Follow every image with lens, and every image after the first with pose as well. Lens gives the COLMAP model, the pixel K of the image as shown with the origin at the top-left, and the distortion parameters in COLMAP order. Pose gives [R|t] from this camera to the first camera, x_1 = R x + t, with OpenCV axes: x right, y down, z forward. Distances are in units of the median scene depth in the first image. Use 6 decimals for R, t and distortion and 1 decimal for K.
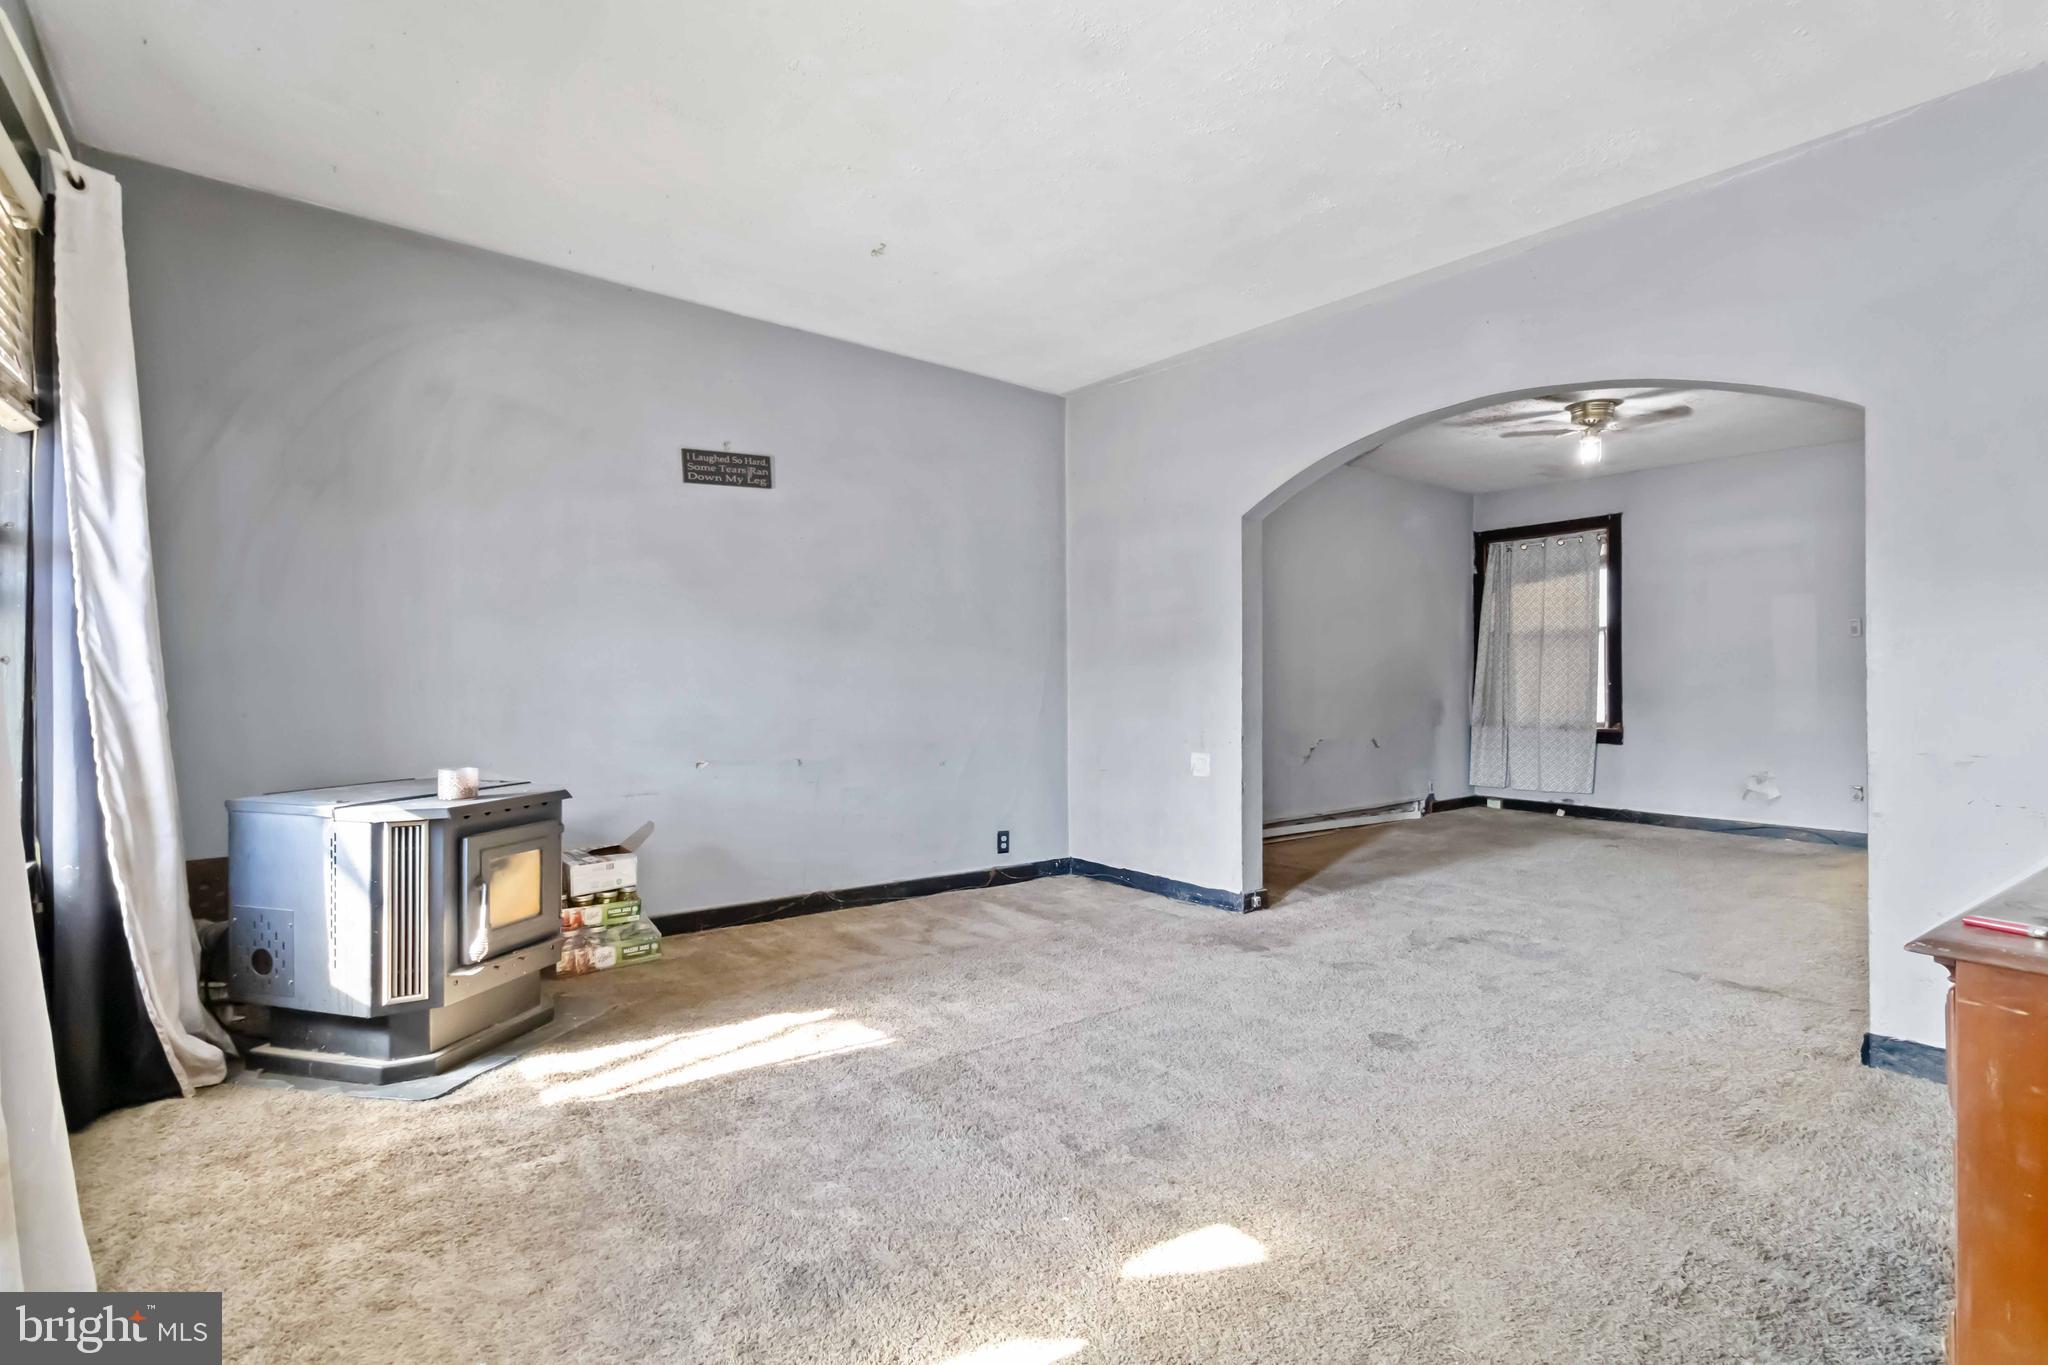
lens RADIAL K [[953.1, 0, 1033.7], [0, 953.1, 682.4], [0, 0, 1]] dist [0.006456, 0.000797]
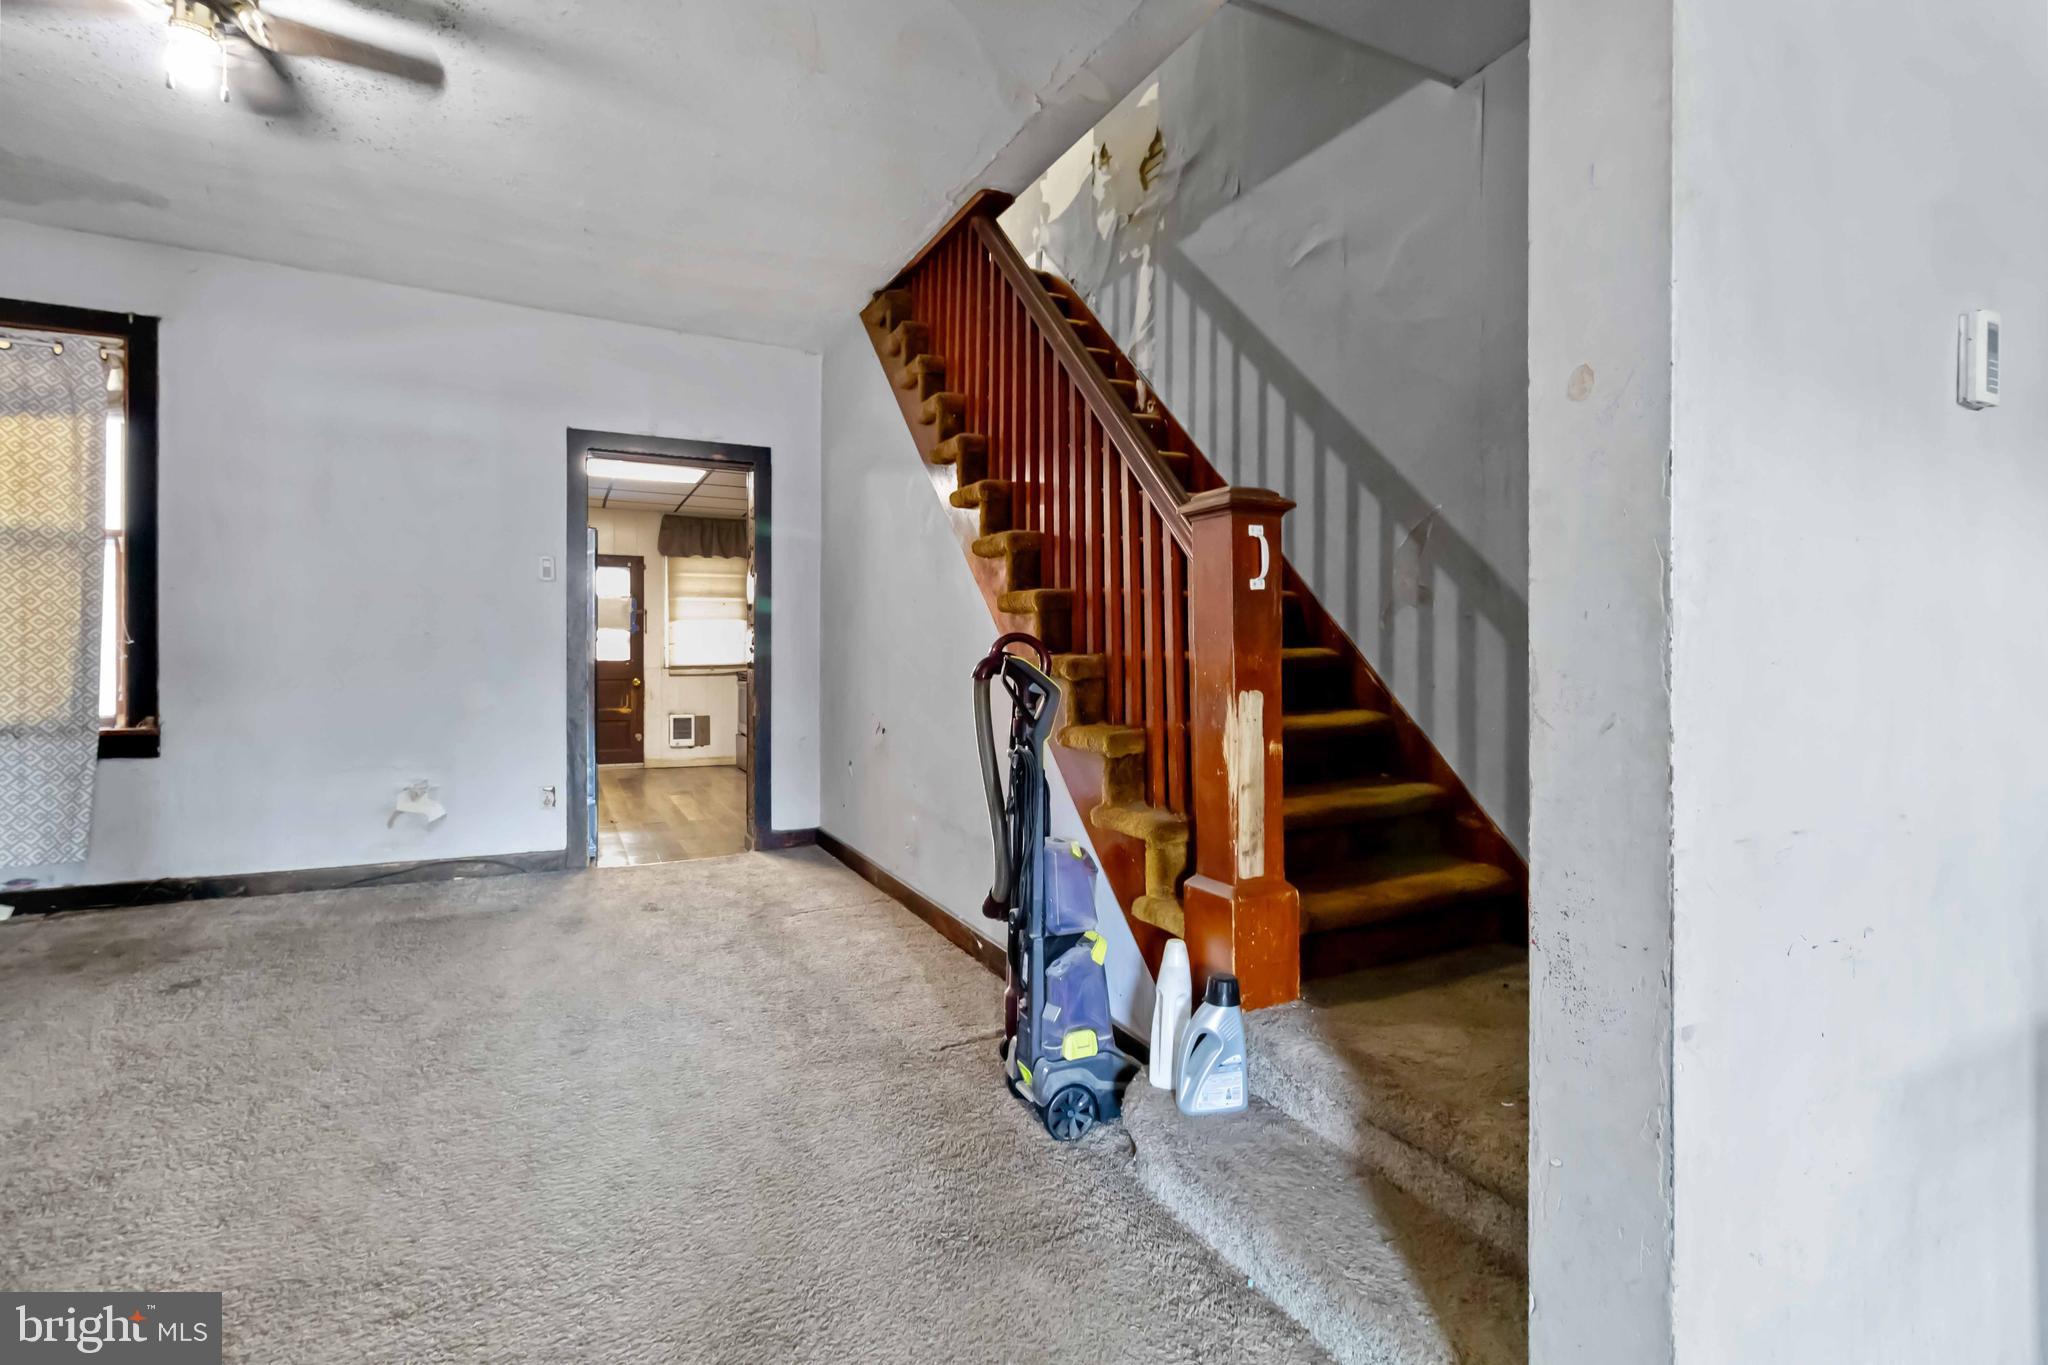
lens RADIAL K [[953.1, 0, 1038.9], [0, 953.1, 665.0], [0, 0, 1]] dist [0.006456, 0.000797]
pose [[0.175003, 0.004287, 0.984559, 0.177405], [-0.001265, 0.999991, -0.004129, 0.015523], [-0.984567, -0.000523, 0.175007, 0.423462]]
